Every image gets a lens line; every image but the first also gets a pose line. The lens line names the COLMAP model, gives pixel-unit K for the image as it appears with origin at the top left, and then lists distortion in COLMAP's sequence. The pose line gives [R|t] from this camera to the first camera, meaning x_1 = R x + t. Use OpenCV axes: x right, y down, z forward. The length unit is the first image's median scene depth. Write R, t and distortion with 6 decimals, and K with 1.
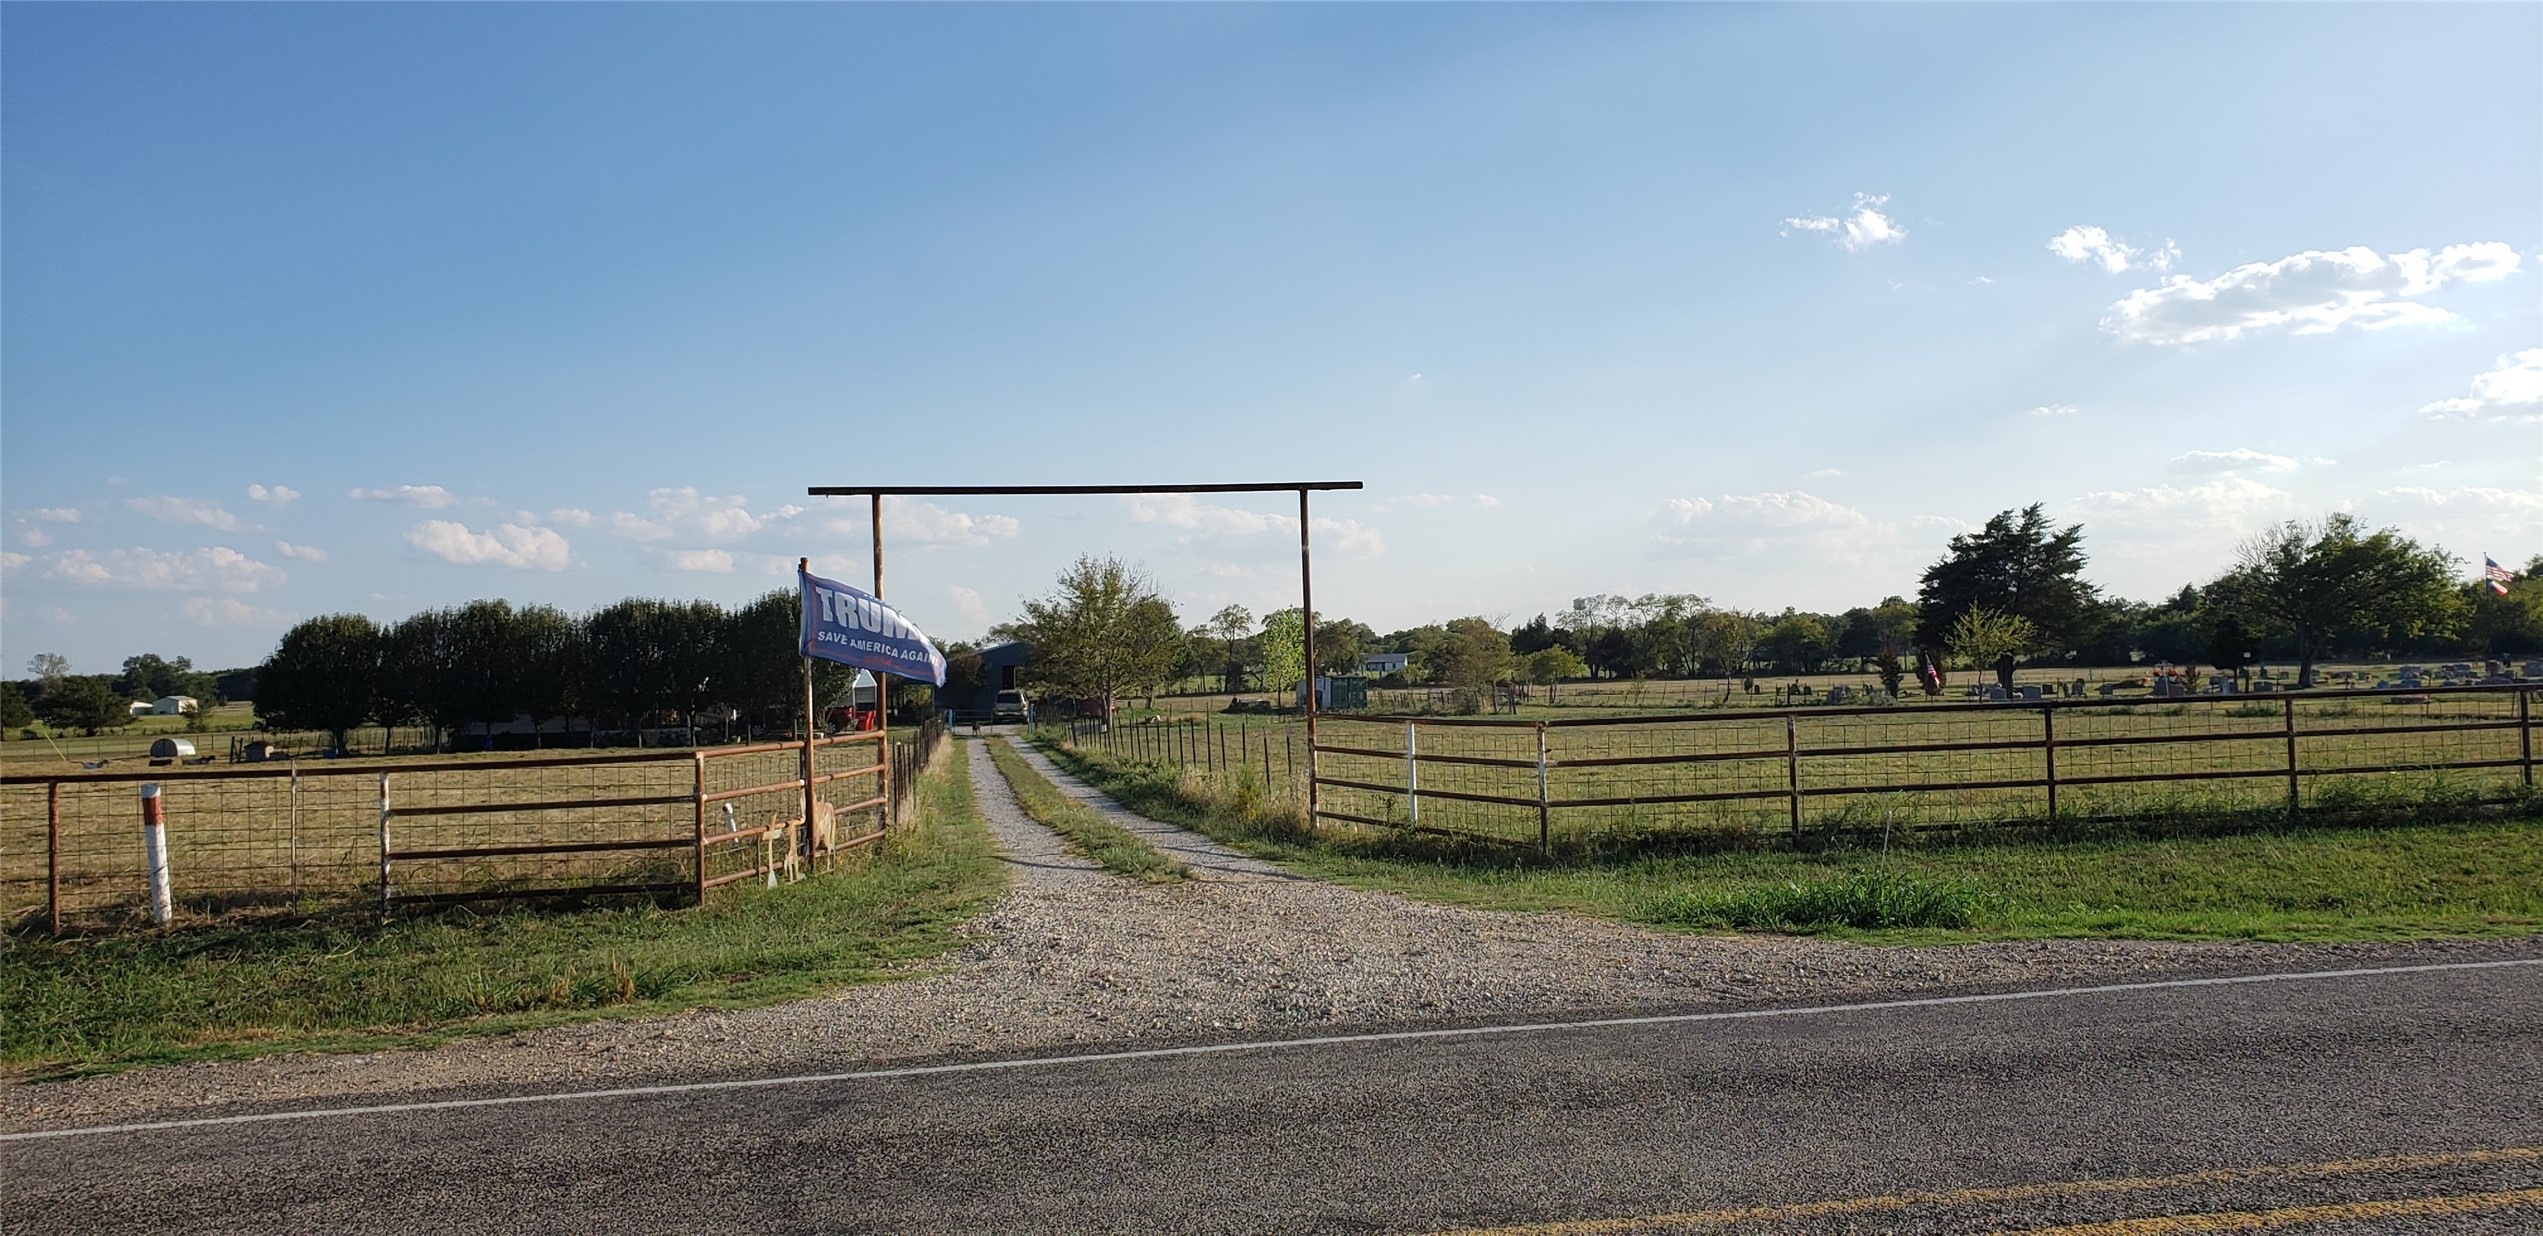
lens RADIAL K [[2012.6, 0, 1301.1], [0, 2012.6, 601.5], [0, 0, 1]] dist [0.033610, -0.000868]
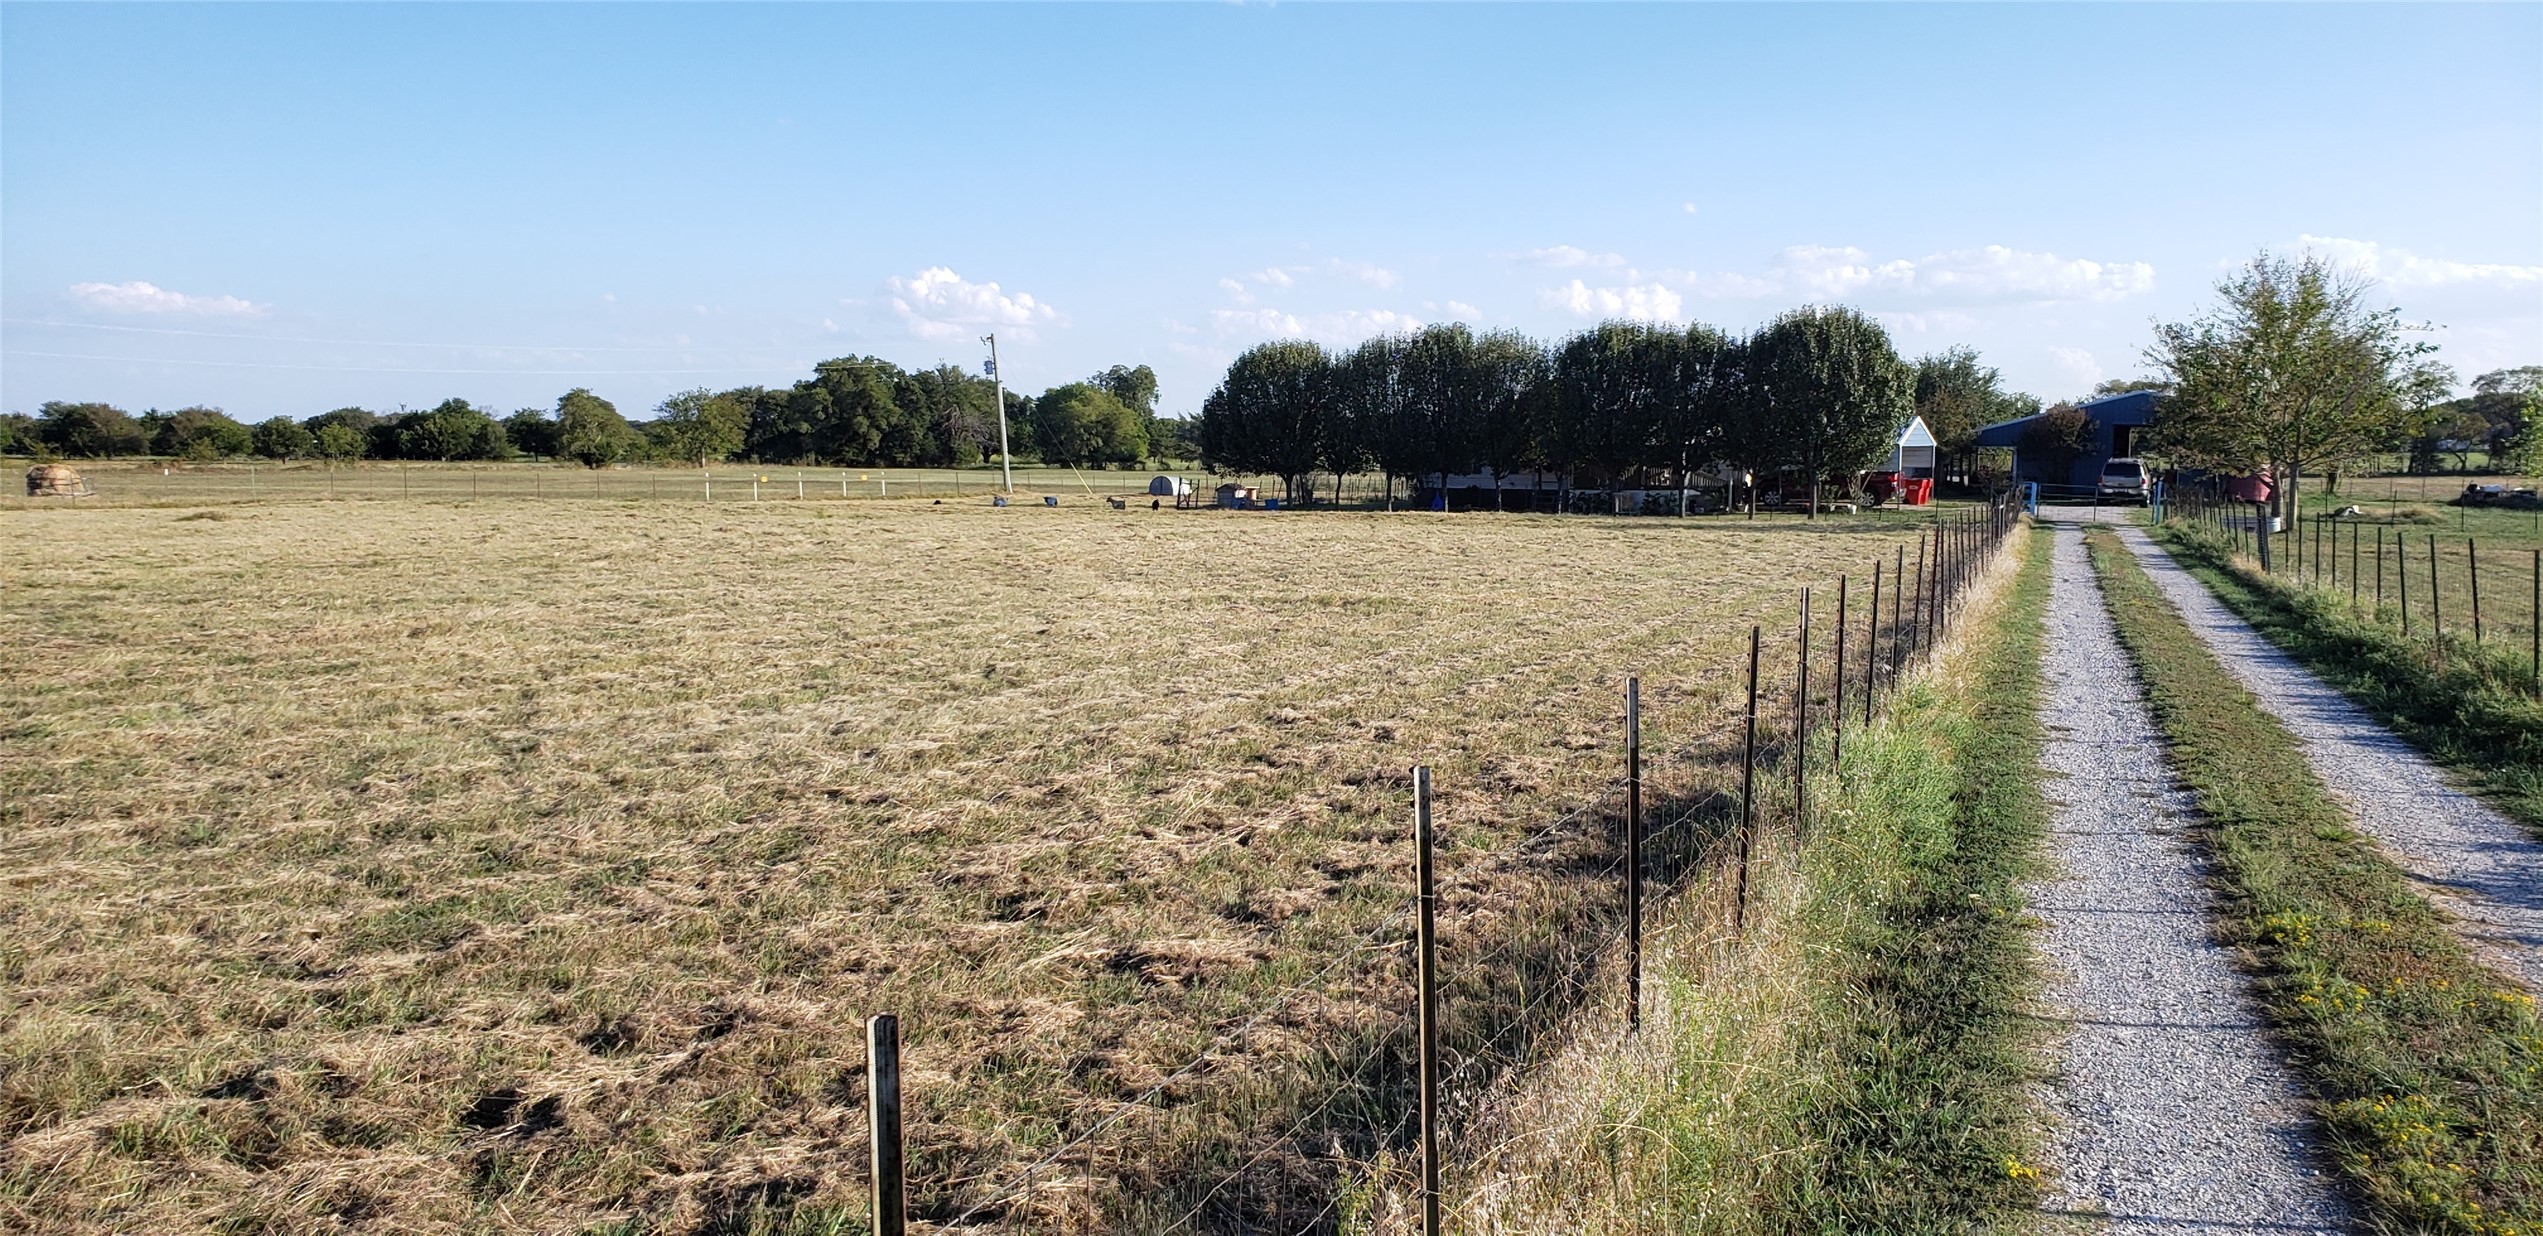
lens RADIAL K [[2002.5, 0, 1310.1], [0, 2002.5, 619.2], [0, 0, 1]] dist [0.189140, -0.383520]
pose [[0.867142, 0.078227, -0.491879, -0.040053], [-0.015429, 0.991334, 0.130459, 0.012196], [0.497821, -0.105537, 0.860834, 0.260235]]
